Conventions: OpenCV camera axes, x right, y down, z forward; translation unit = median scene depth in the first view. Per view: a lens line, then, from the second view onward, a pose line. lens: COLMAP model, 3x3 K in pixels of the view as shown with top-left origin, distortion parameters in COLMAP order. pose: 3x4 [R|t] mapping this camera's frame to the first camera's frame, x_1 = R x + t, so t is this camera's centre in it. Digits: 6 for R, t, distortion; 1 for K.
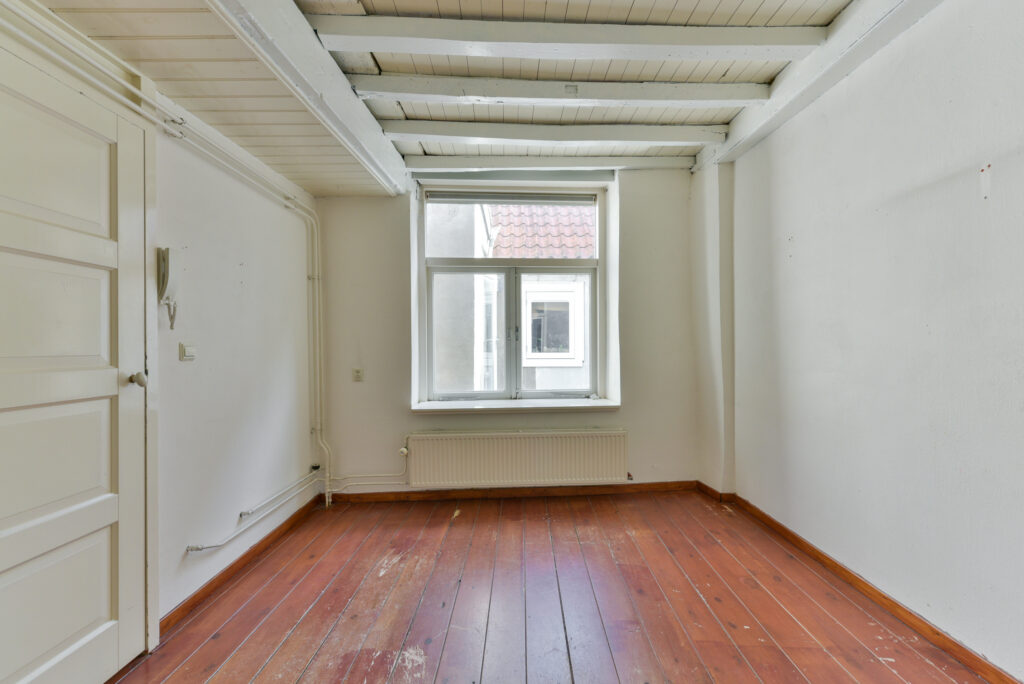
lens RADIAL K [[408.7, 0, 510.2], [0, 408.7, 344.6], [0, 0, 1]] dist [0.002317, -0.000292]
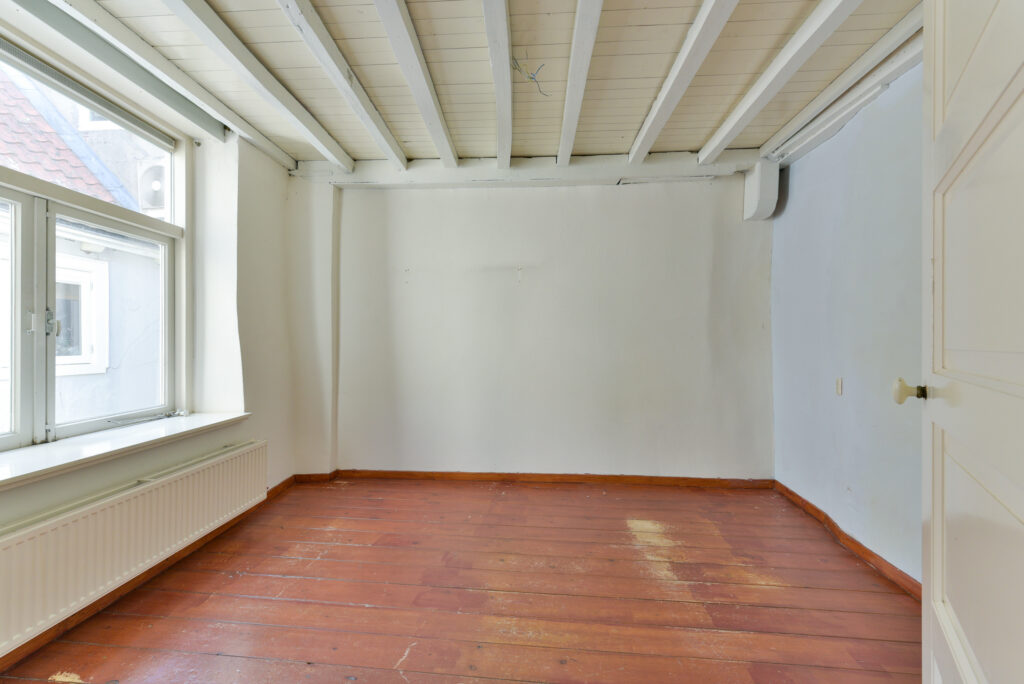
lens RADIAL K [[408.7, 0, 510.2], [0, 408.7, 344.6], [0, 0, 1]] dist [0.002317, -0.000292]
pose [[0.065797, 0.001281, 0.997832, -0.615786], [0.003561, 0.999993, -0.001519, 0.008582], [-0.997827, 0.003653, 0.065792, 0.441495]]
